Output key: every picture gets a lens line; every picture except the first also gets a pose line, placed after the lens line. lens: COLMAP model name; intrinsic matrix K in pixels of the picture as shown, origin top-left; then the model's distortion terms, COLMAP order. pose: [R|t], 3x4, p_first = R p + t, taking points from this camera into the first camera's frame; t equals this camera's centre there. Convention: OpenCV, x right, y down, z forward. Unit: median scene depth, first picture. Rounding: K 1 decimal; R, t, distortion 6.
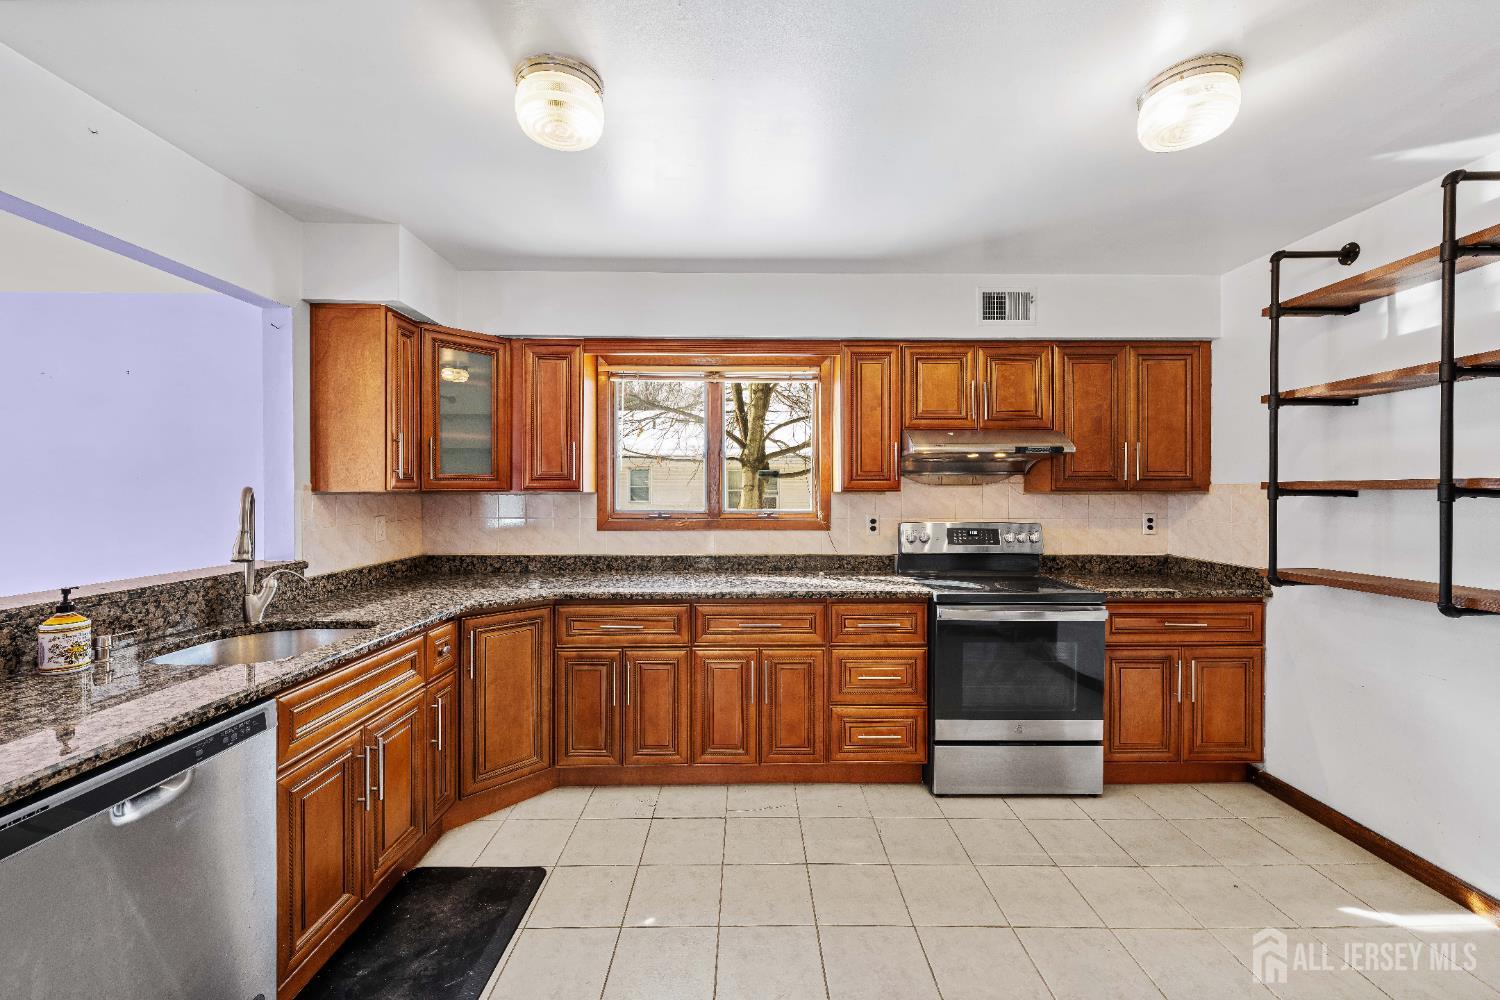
lens RADIAL K [[597.6, 0, 746.6], [0, 597.6, 496.0], [0, 0, 1]] dist [0.000001, -0.000088]
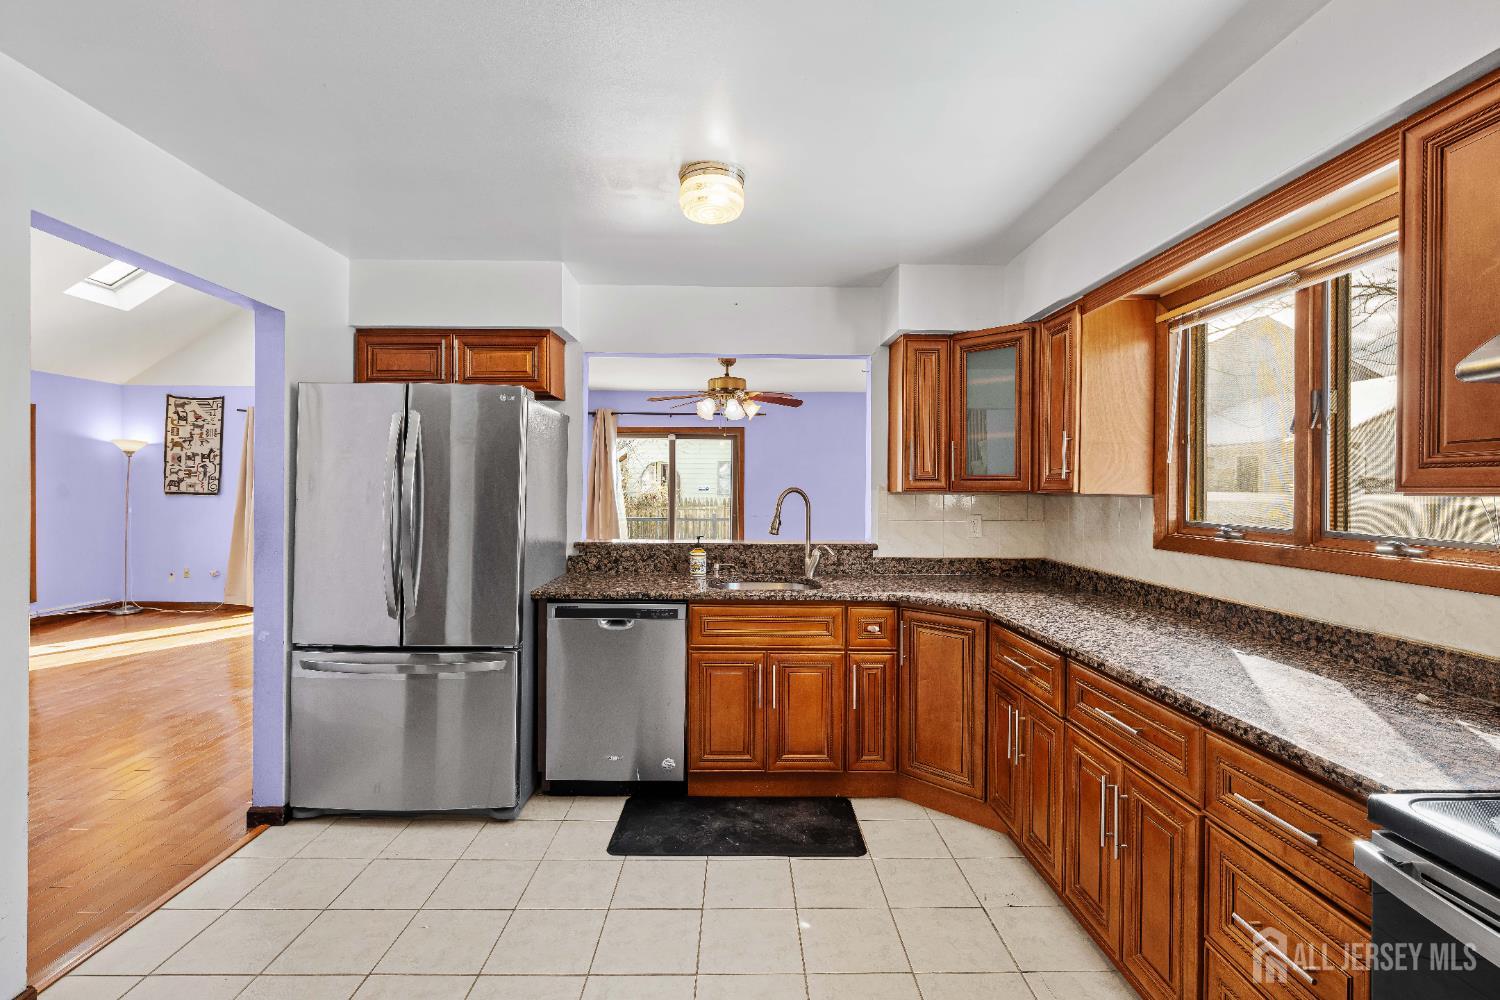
lens RADIAL K [[675.0, 0, 746.6], [0, 675.0, 493.2], [0, 0, 1]] dist [0.001682, 0.000257]
pose [[0.012396, 0.003853, -0.999916, 0.694508], [-0.014586, 0.999887, 0.003672, -0.004879], [0.999817, 0.014539, 0.012451, 0.642316]]
